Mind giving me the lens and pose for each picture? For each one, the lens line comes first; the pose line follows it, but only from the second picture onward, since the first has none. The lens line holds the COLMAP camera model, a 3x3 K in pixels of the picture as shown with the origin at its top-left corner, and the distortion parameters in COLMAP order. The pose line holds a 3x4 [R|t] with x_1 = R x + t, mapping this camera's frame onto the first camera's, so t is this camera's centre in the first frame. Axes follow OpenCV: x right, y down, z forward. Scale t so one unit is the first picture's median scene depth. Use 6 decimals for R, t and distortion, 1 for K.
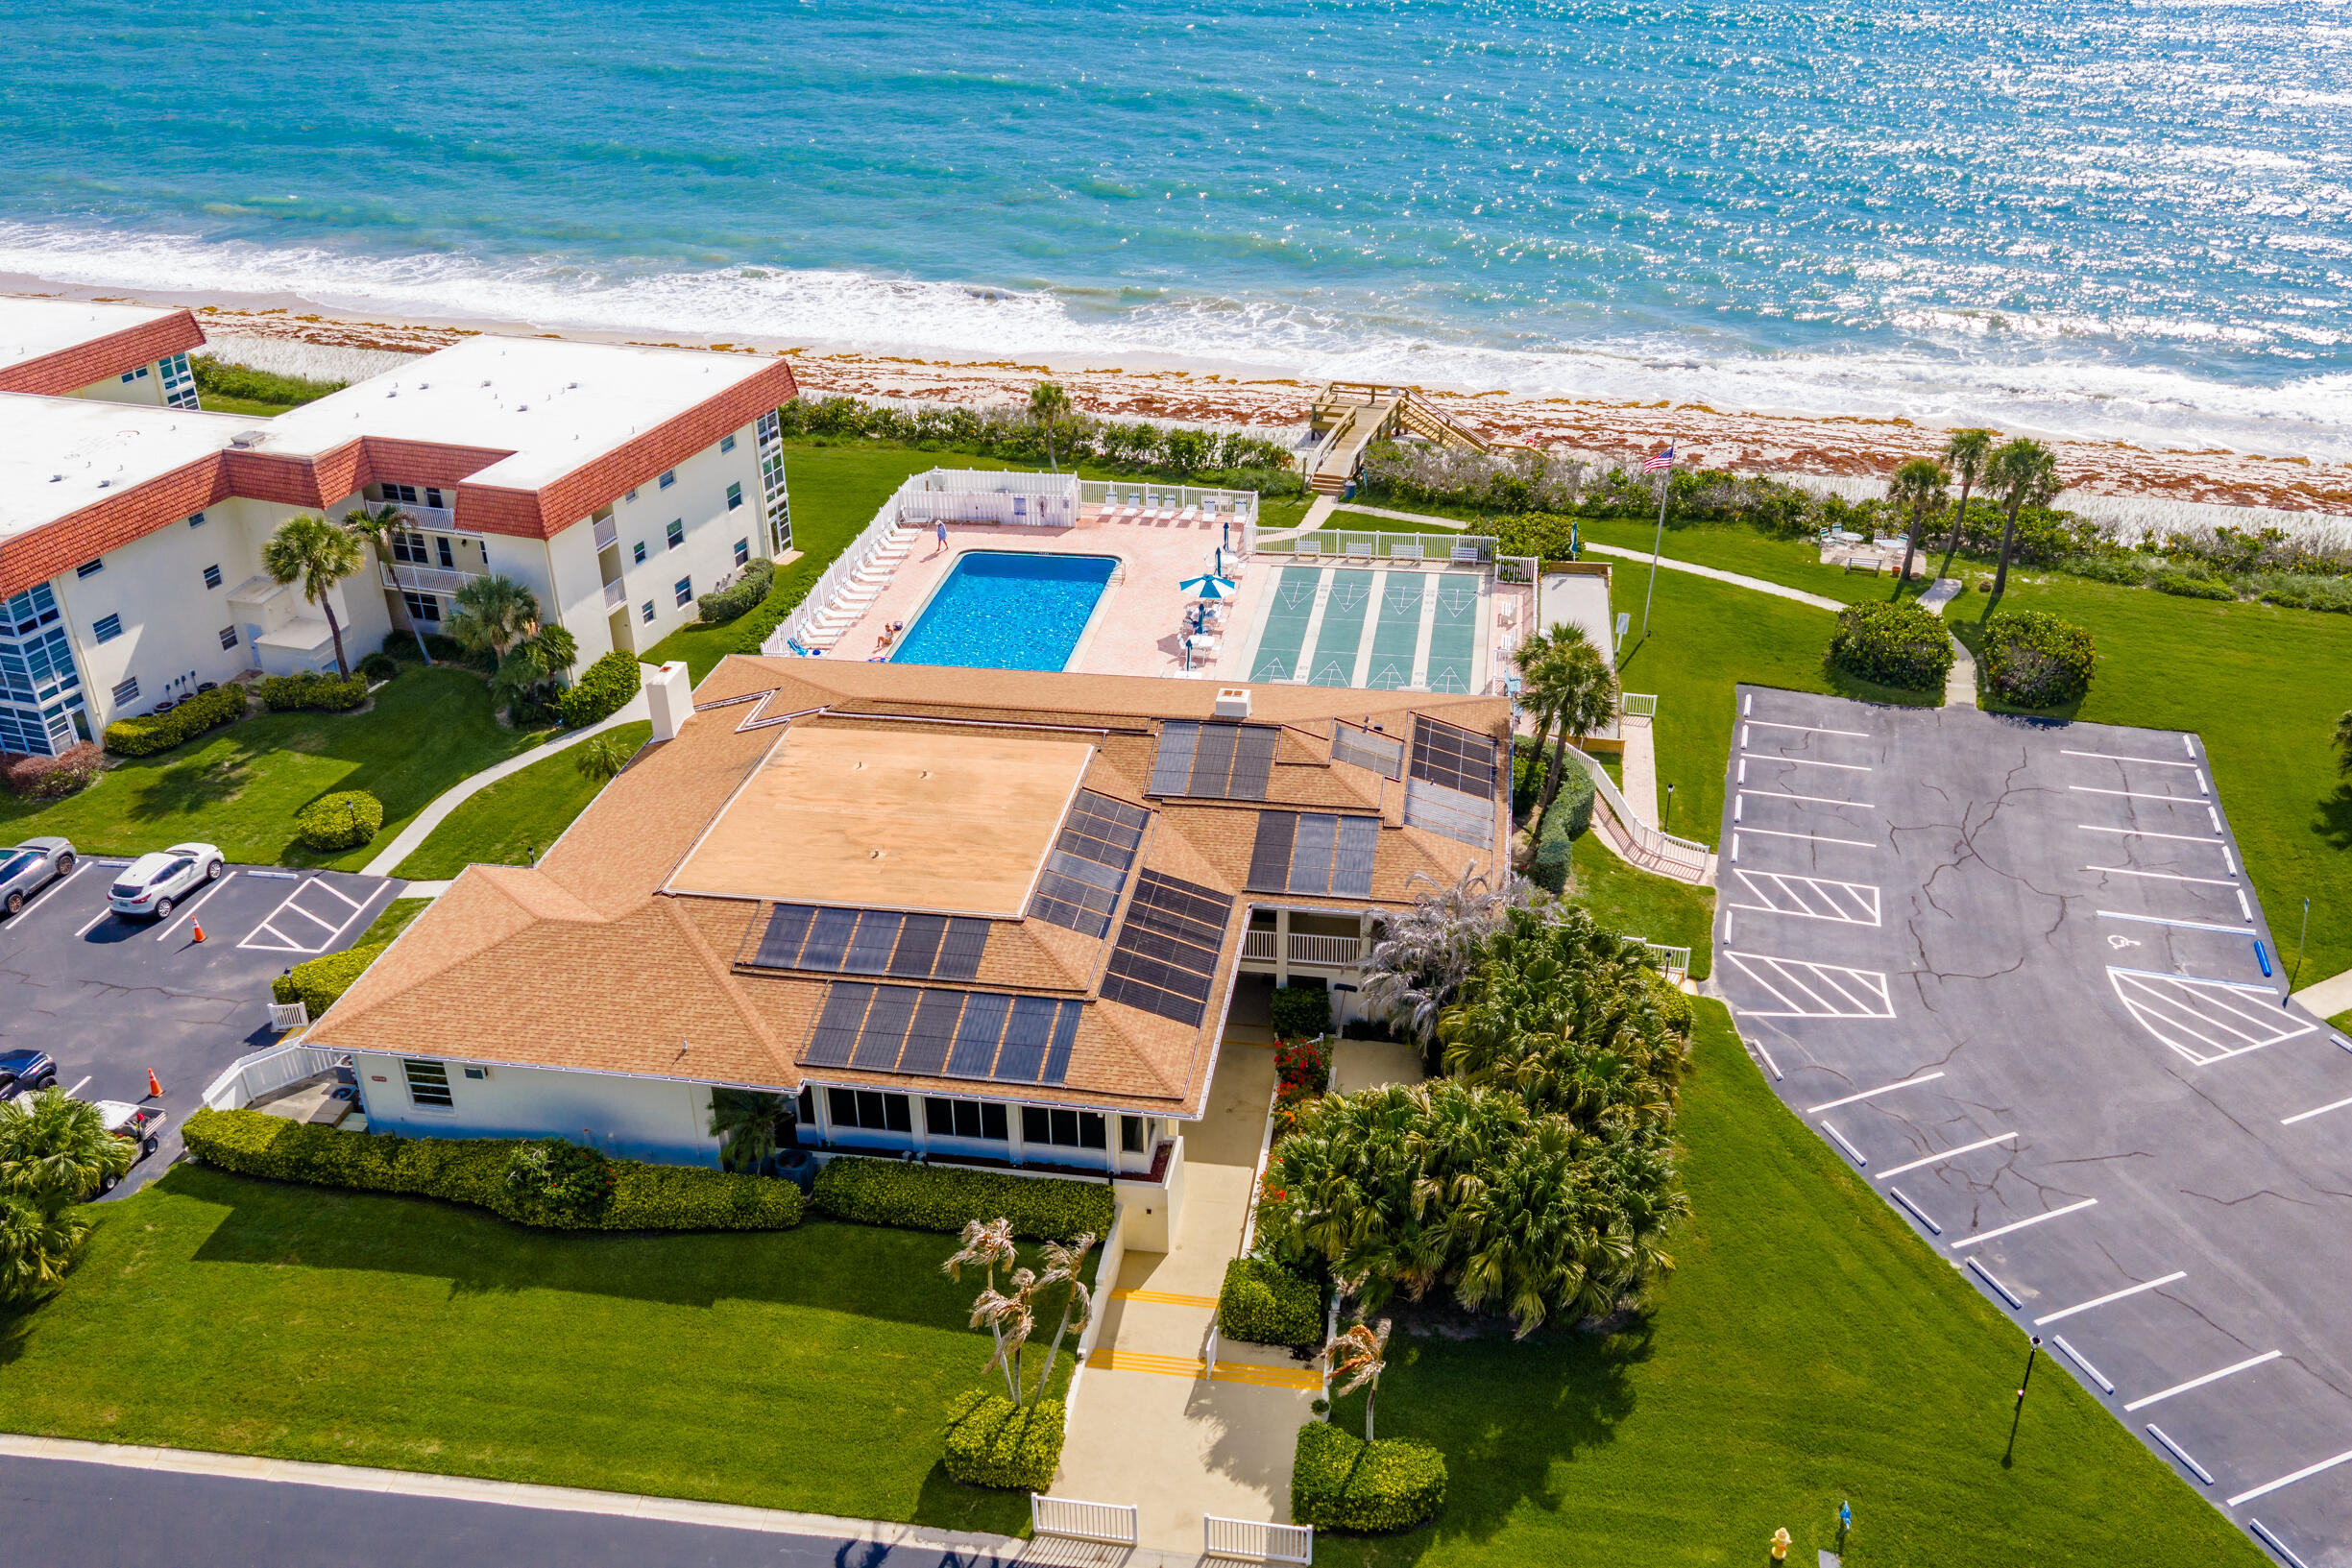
lens RADIAL K [[1938.4, 0, 1182.2], [0, 1938.4, 813.7], [0, 0, 1]] dist [0.035805, -0.065410]
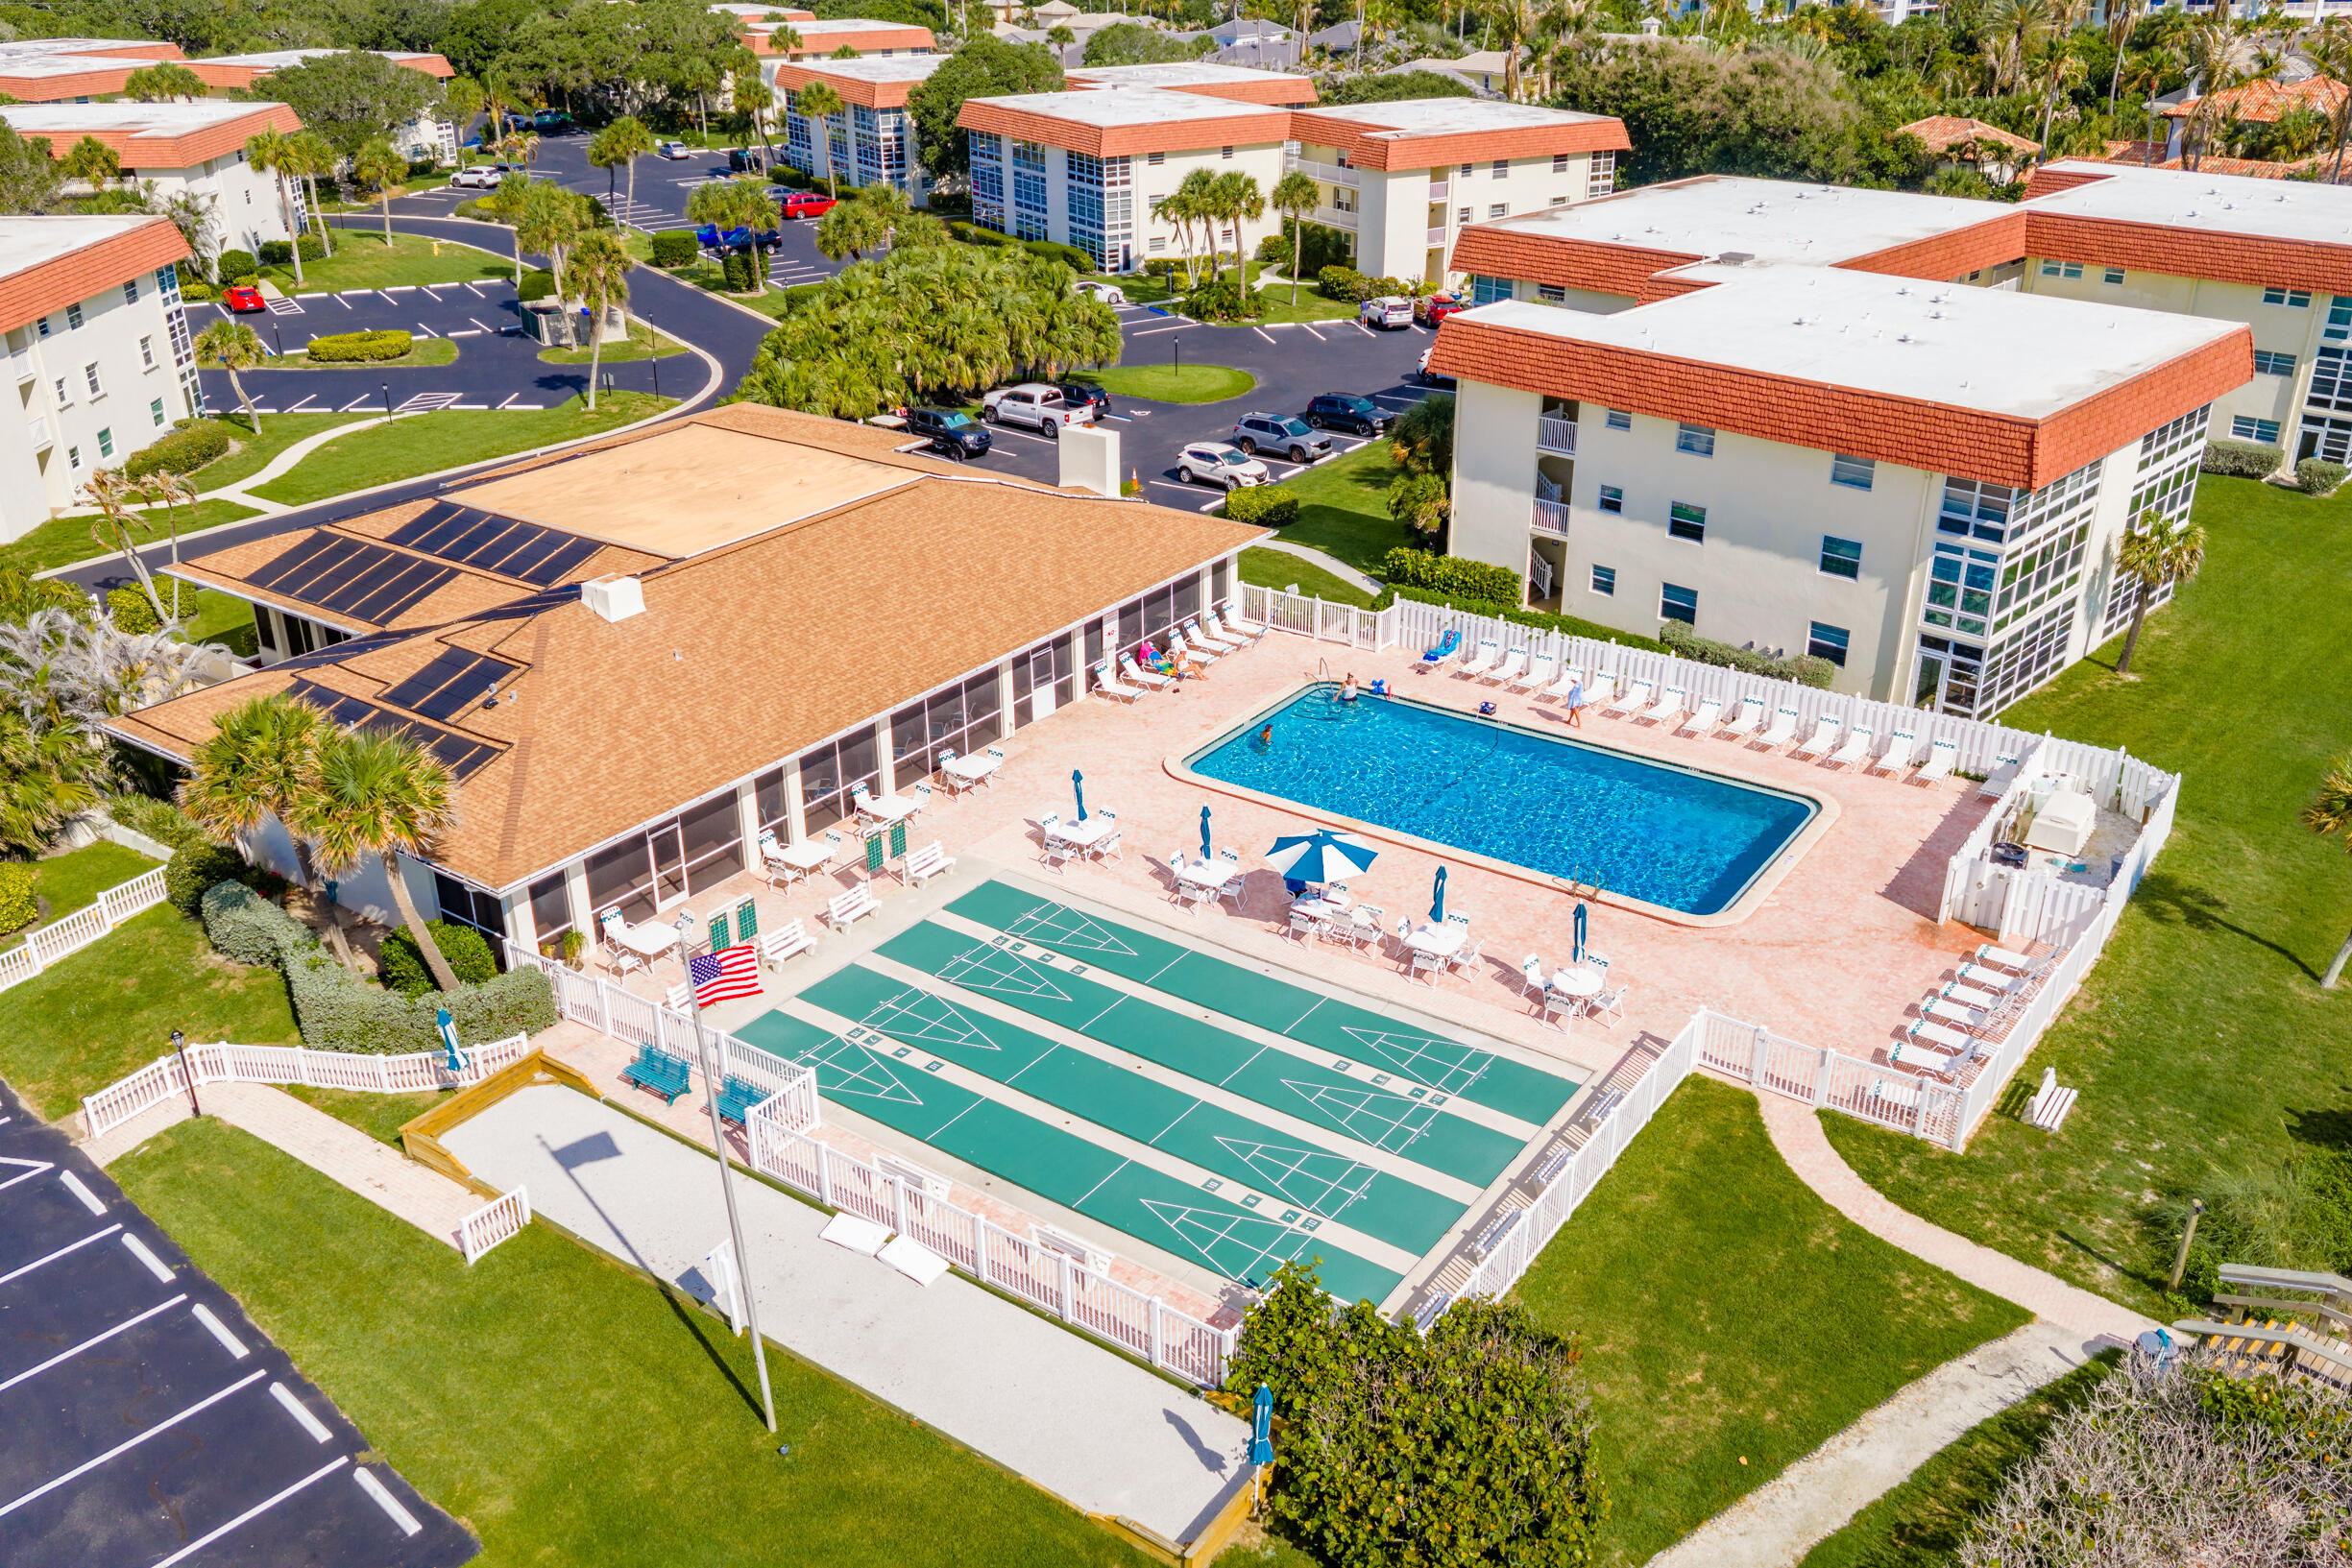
lens RADIAL K [[1938.4, 0, 1182.2], [0, 1938.4, 813.7], [0, 0, 1]] dist [0.035805, -0.065410]
pose [[-0.439044, 0.404587, -0.802216, 0.461864], [-0.419269, 0.697435, 0.581204, -0.428074], [0.794640, 0.591519, -0.136574, 1.064900]]
